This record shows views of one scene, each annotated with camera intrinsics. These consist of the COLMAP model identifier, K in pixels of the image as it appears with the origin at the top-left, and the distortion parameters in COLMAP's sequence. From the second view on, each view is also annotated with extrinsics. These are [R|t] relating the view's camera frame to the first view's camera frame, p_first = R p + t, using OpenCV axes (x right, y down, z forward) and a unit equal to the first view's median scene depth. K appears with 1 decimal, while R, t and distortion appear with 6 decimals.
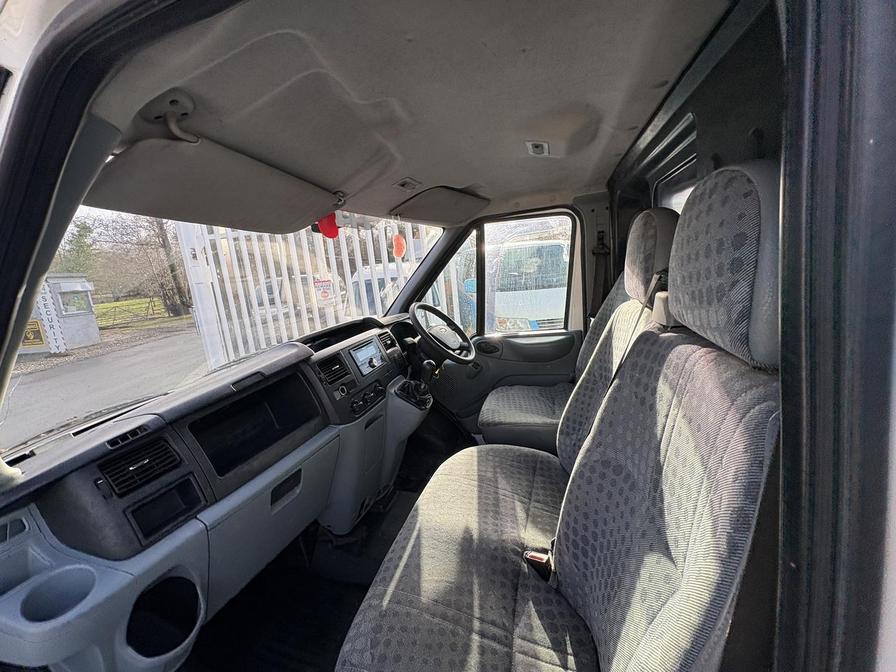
lens RADIAL K [[363.2, 0, 442.9], [0, 363.2, 346.5], [0, 0, 1]] dist [-0.001082, -0.000254]
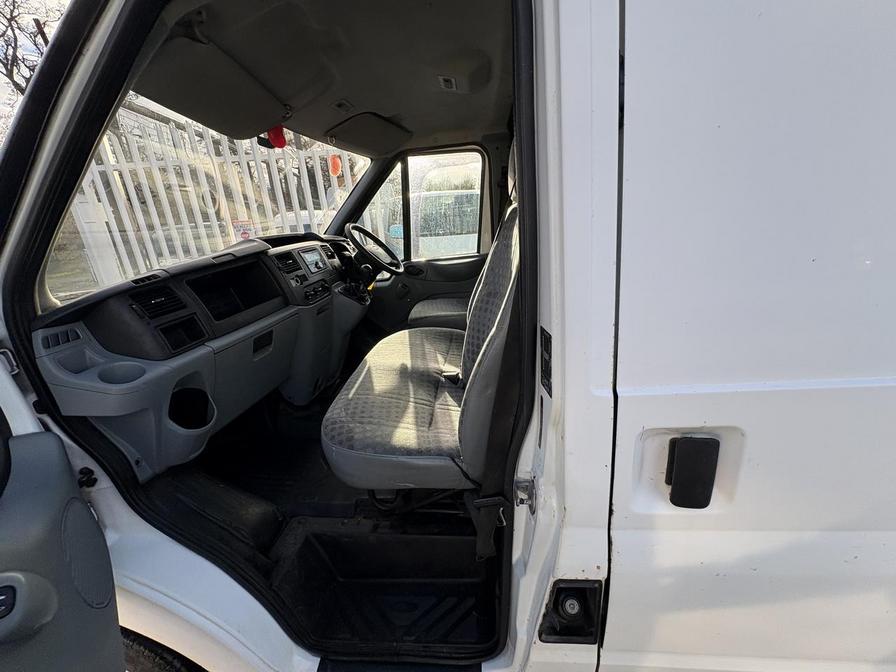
lens RADIAL K [[363.2, 0, 442.9], [0, 363.2, 346.5], [0, 0, 1]] dist [-0.001082, -0.000254]
pose [[0.979833, -0.043089, 0.195115, -0.043717], [0.021583, 0.993582, 0.111033, 0.221010], [-0.198647, -0.104582, 0.974475, -0.322282]]
